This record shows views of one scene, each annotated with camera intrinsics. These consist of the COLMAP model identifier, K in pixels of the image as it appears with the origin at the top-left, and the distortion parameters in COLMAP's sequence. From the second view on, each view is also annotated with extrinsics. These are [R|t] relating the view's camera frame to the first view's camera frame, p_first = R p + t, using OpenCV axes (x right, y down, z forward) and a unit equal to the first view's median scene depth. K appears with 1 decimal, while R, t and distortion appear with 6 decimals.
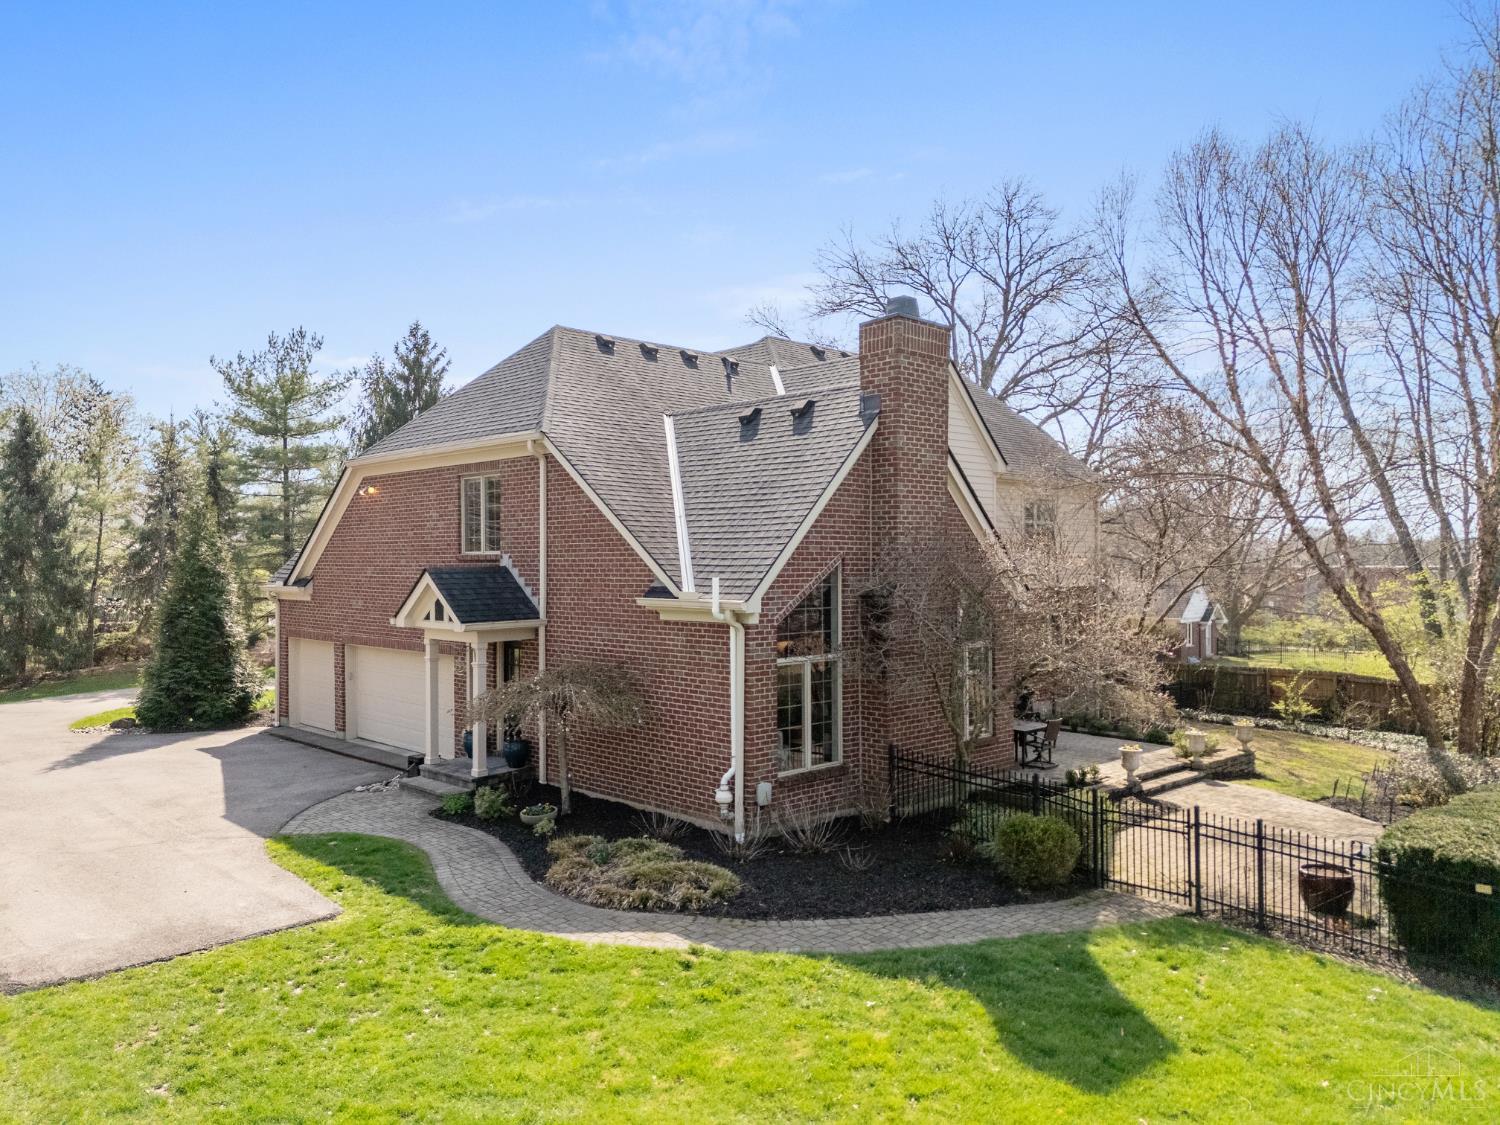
lens RADIAL K [[1099.3, 0, 754.1], [0, 1099.3, 568.8], [0, 0, 1]] dist [0.044960, -0.003415]
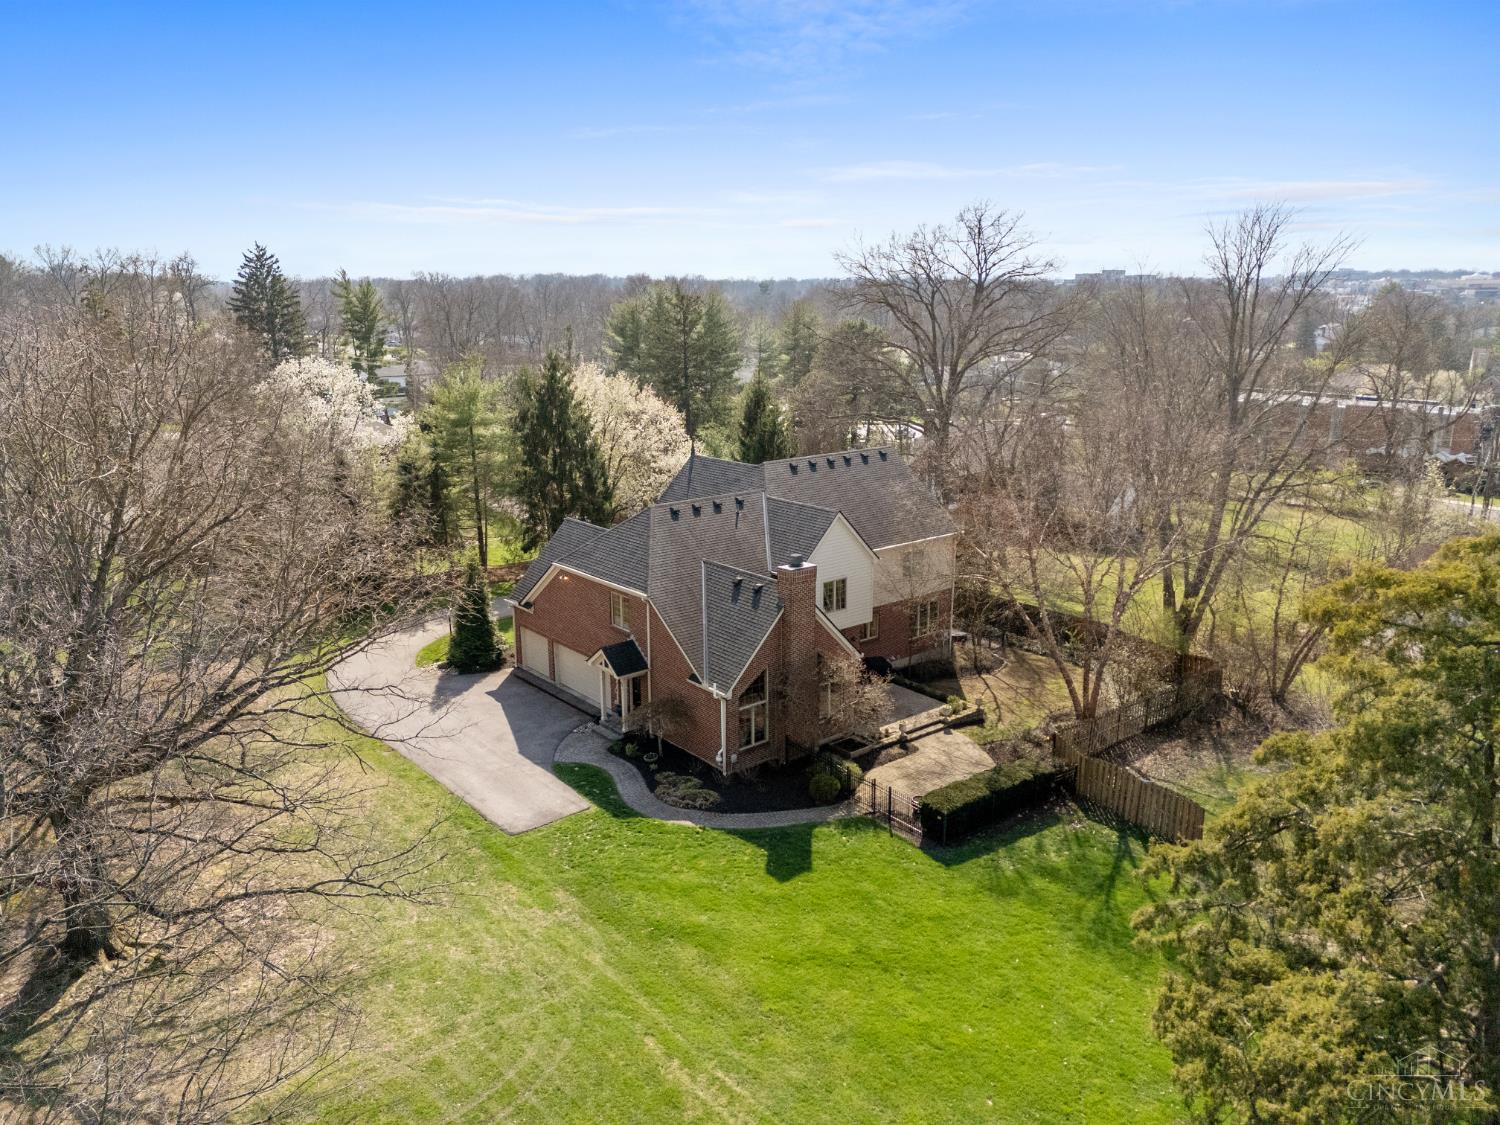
lens RADIAL K [[1122.7, 0, 751.7], [0, 1122.7, 585.4], [0, 0, 1]] dist [0.106292, -0.003081]
pose [[0.996612, 0.019468, -0.079915, 0.259303], [0.002532, 0.963865, 0.266380, -0.918106], [0.082213, -0.265680, 0.960550, -1.497643]]
